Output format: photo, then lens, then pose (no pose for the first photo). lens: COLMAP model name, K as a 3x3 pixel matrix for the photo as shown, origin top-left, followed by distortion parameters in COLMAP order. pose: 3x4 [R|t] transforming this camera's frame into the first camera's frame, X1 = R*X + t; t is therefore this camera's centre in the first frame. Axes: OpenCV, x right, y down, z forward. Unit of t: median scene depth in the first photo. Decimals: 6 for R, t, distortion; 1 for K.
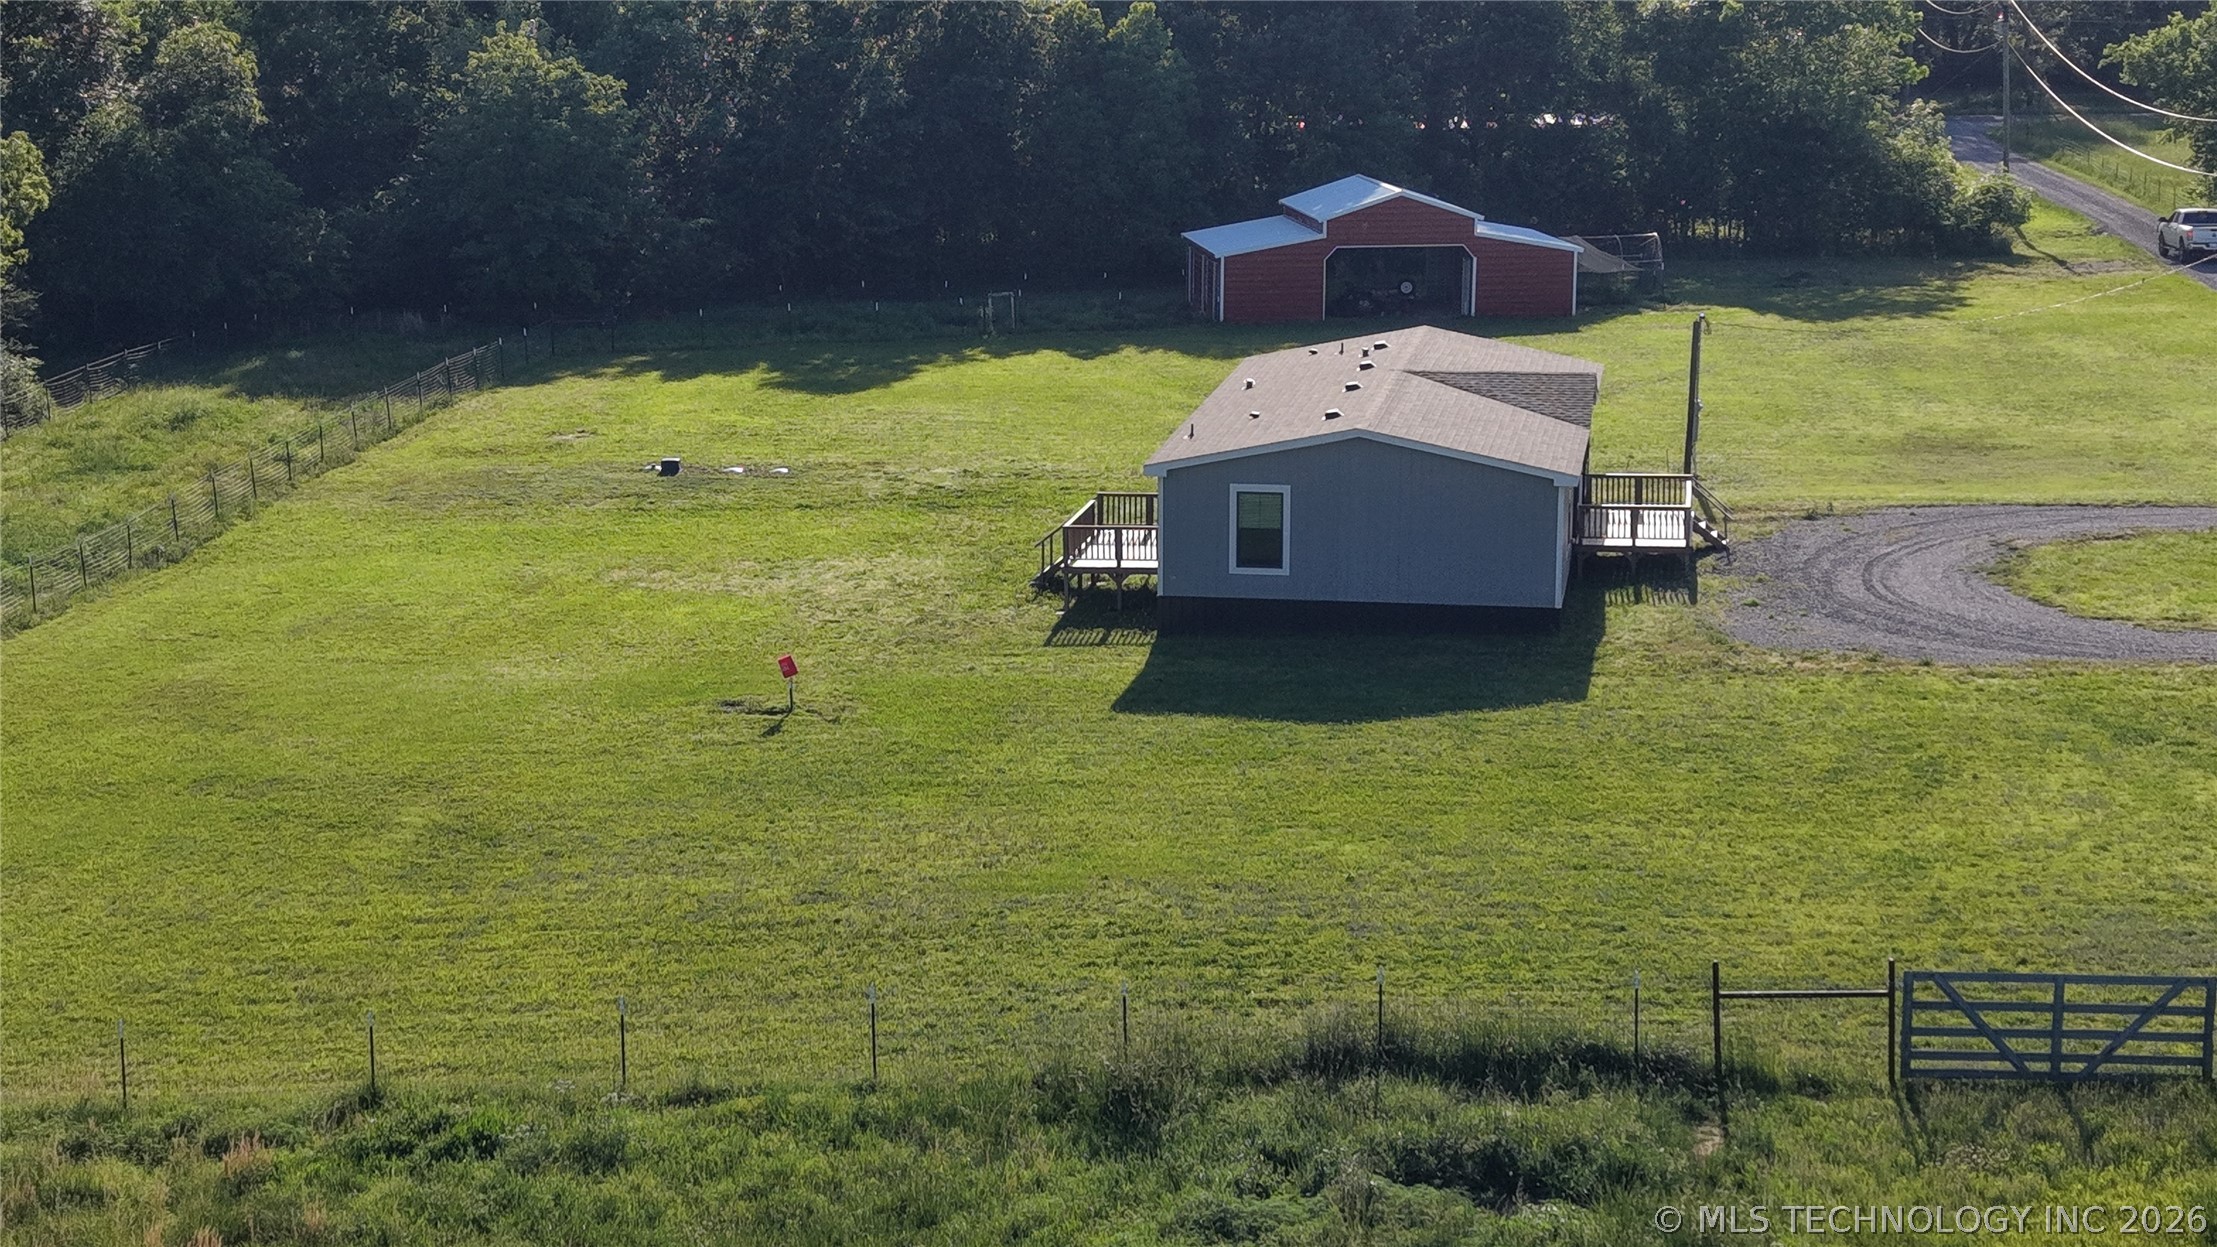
lens RADIAL K [[3850.5, 0, 1108.5], [0, 3850.5, 623.5], [0, 0, 1]] dist [0.251653, -1.010897]
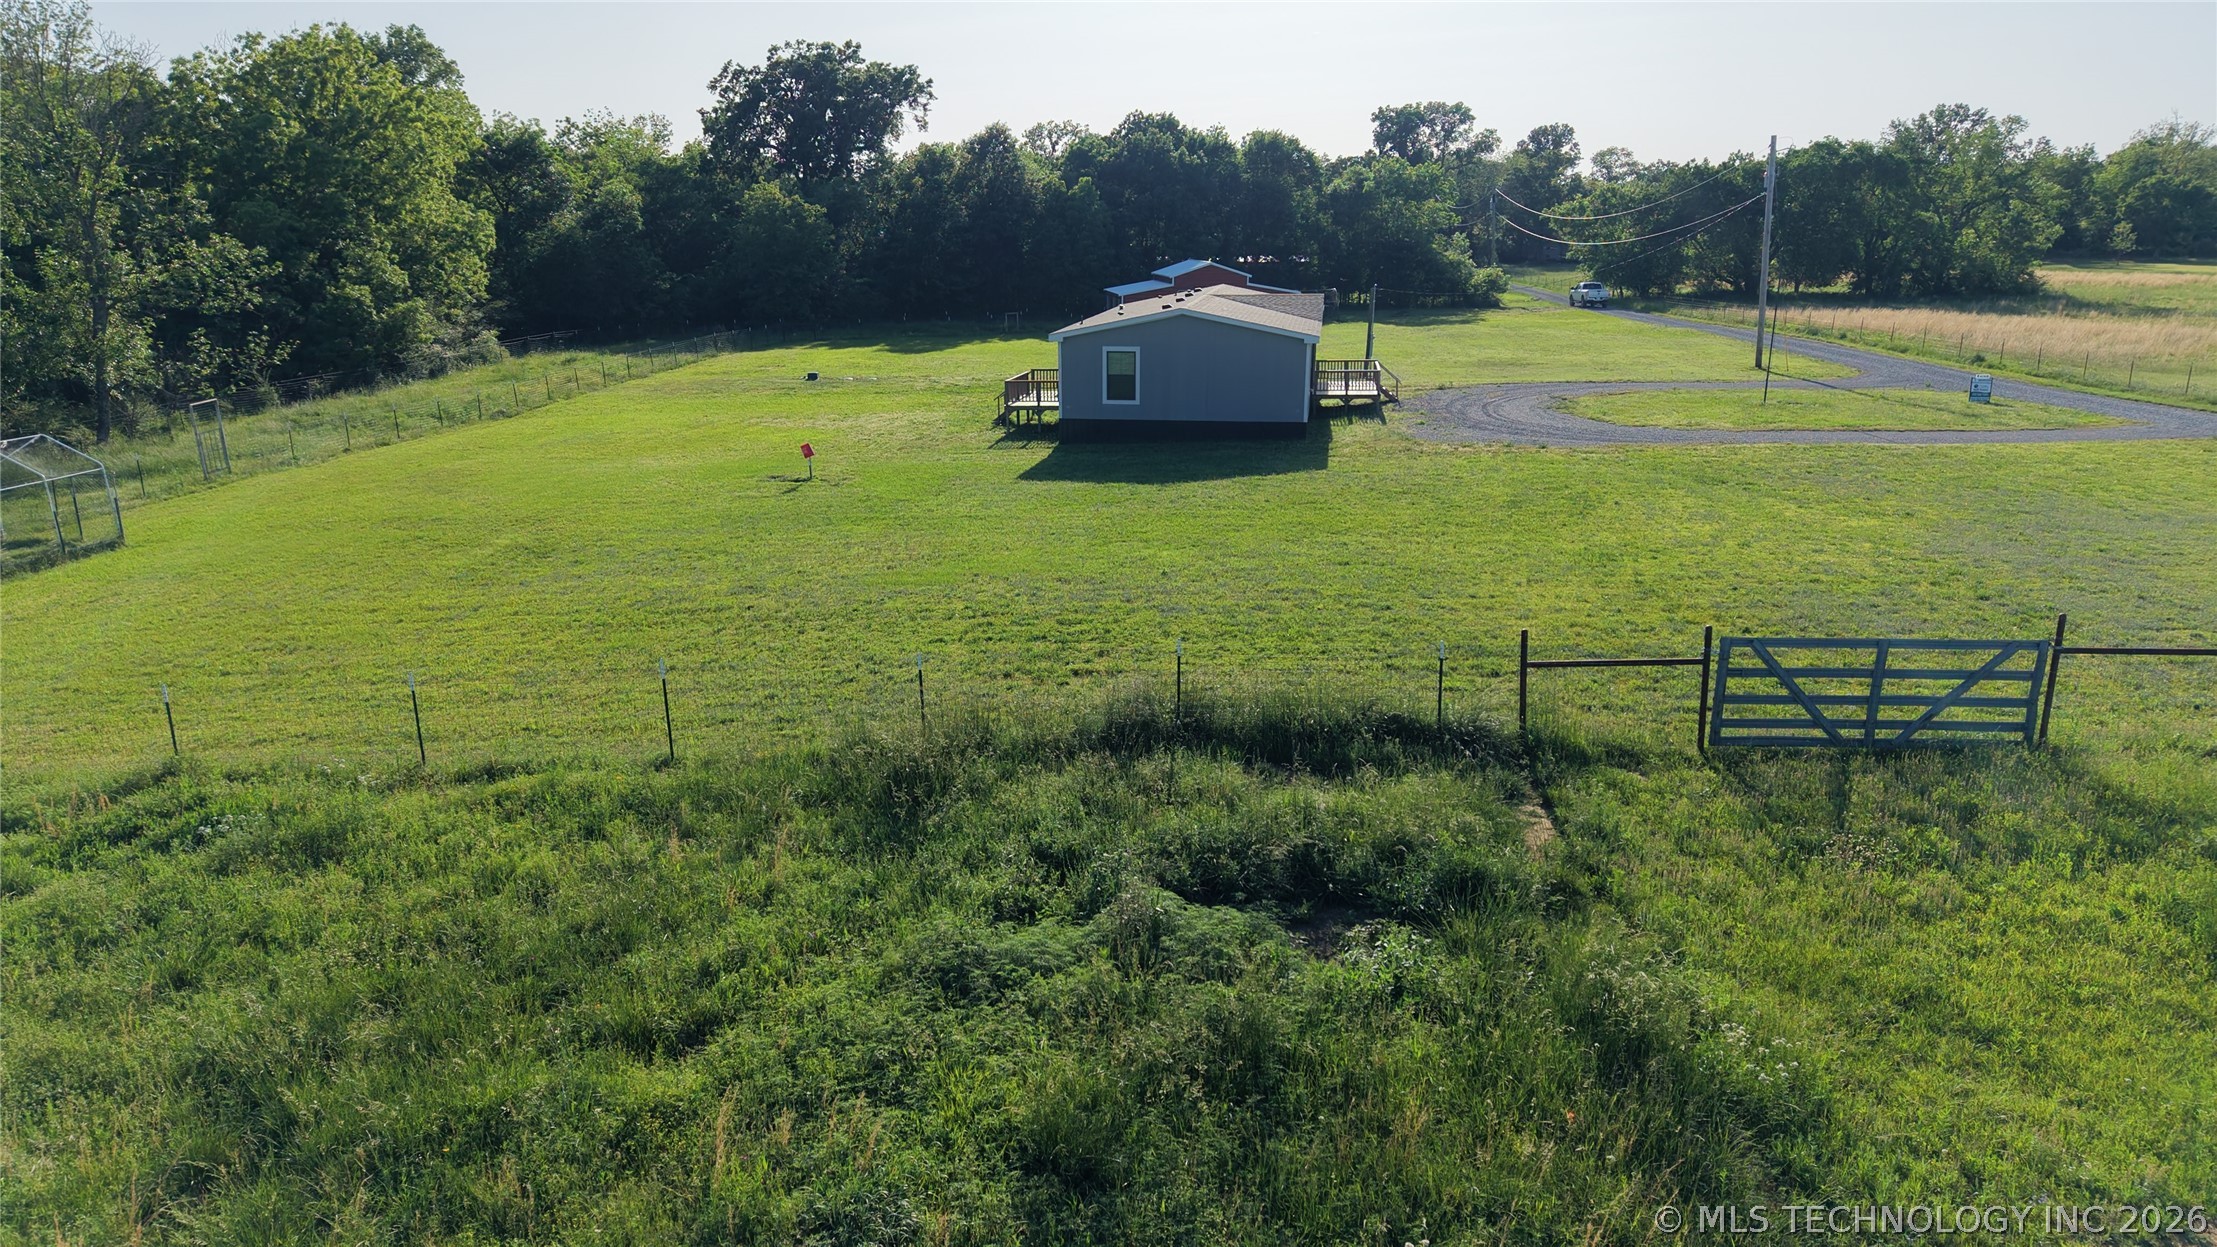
lens RADIAL K [[1477.7, 0, 1108.5], [0, 1477.7, 623.5], [0, 0, 1]] dist [0.148739, -0.377839]
pose [[0.999968, -0.005842, 0.005453, 0.037167], [0.005432, 0.997358, 0.072433, 0.042497], [-0.005862, -0.072401, 0.997358, 0.460865]]
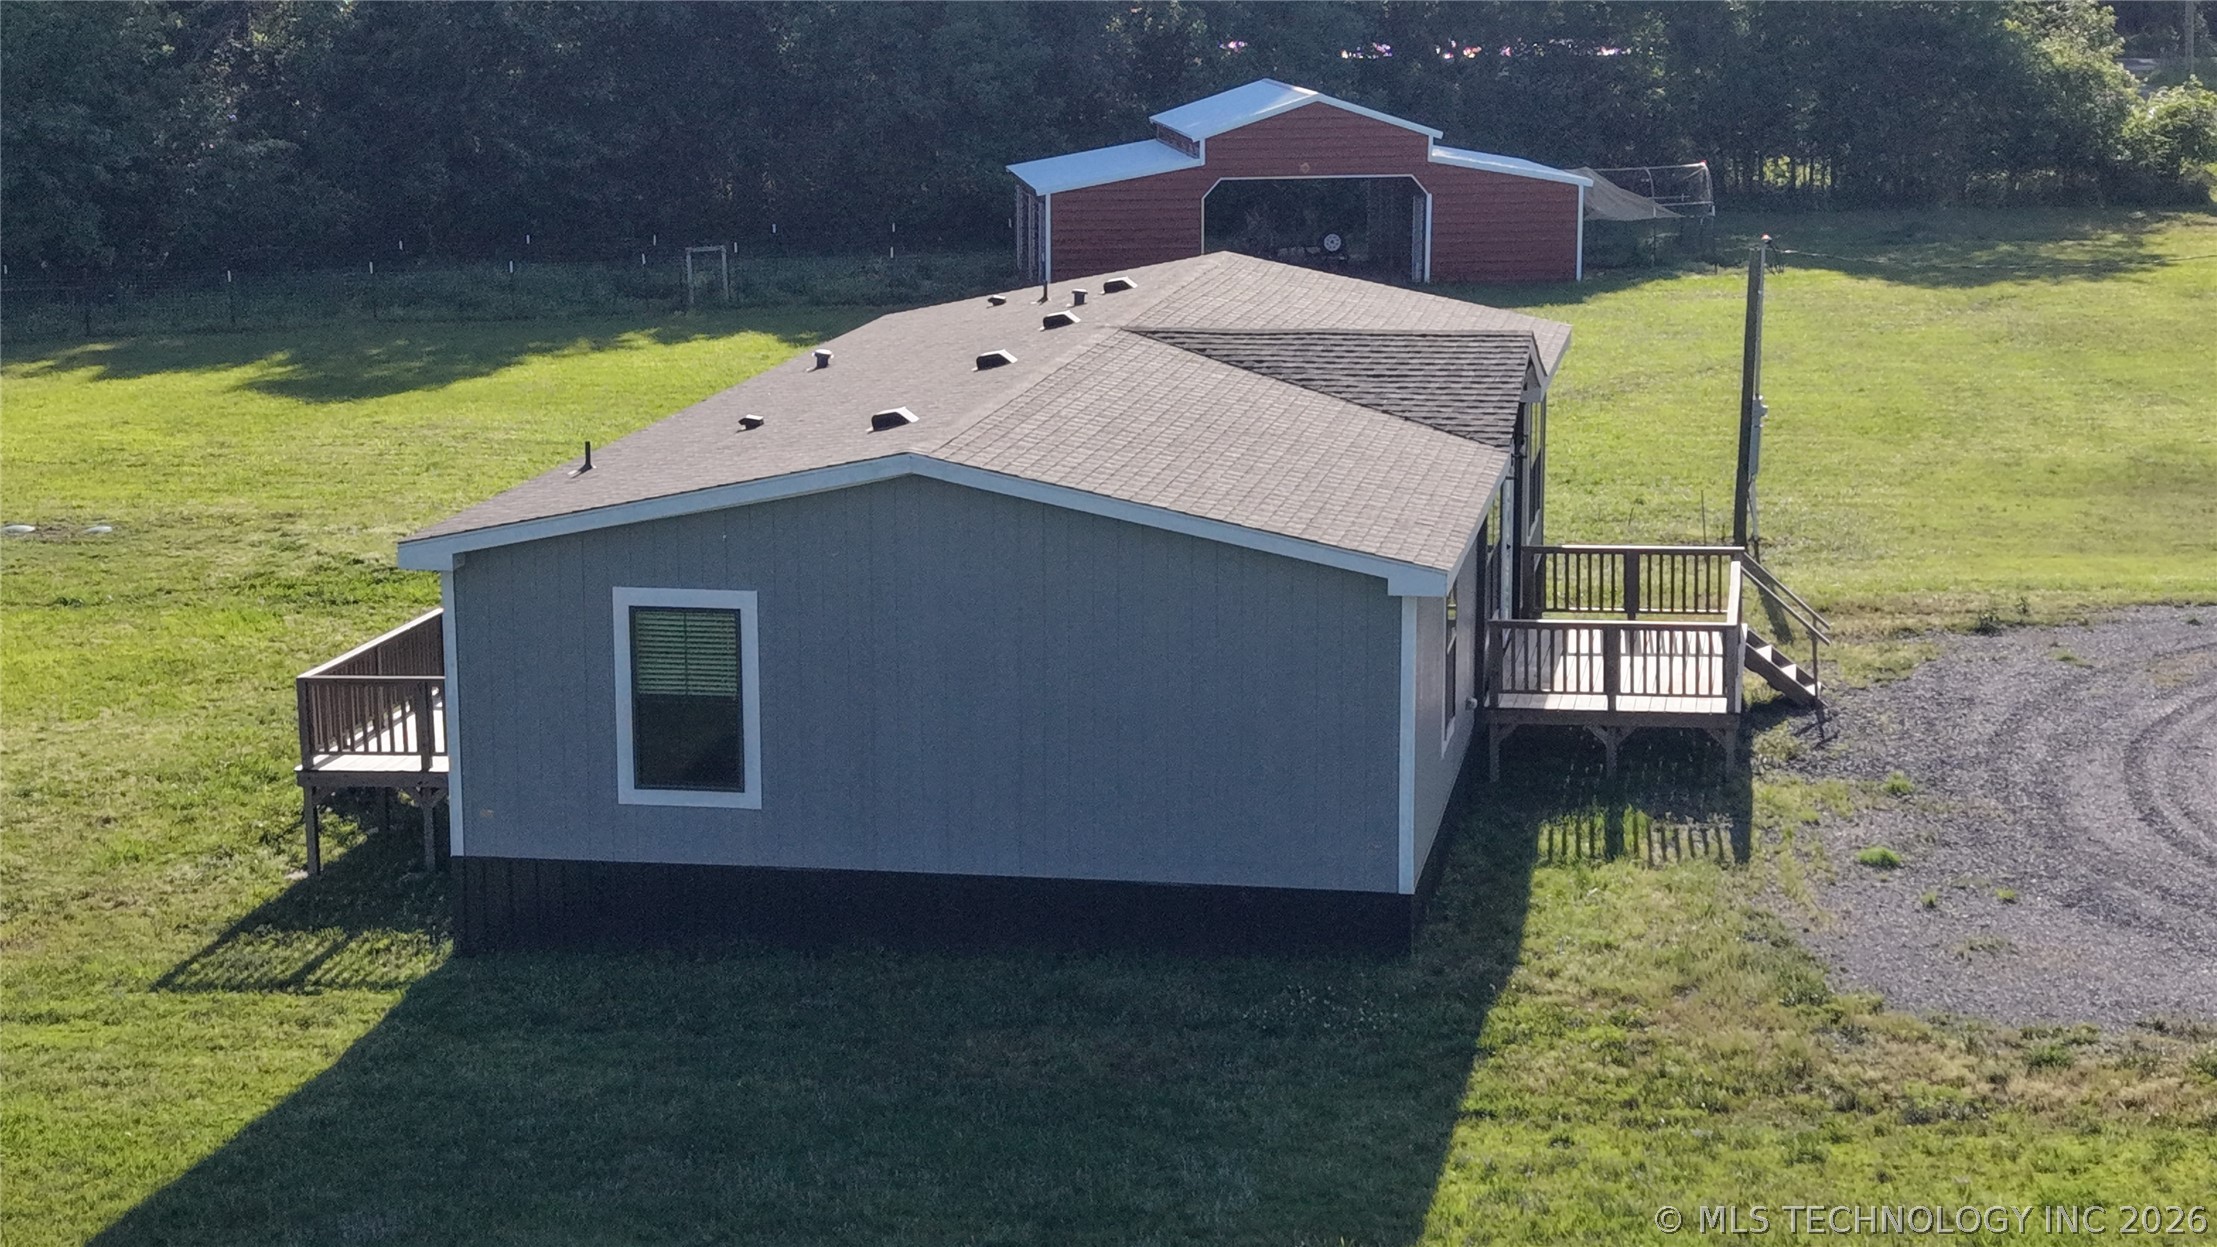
lens RADIAL K [[3850.5, 0, 1108.5], [0, 3850.5, 623.5], [0, 0, 1]] dist [0.251653, -1.010897]
pose [[0.999809, -0.002976, -0.019296, 0.114212], [0.002861, 0.999978, -0.005998, -0.036845], [0.019313, 0.005942, 0.999796, 0.728390]]
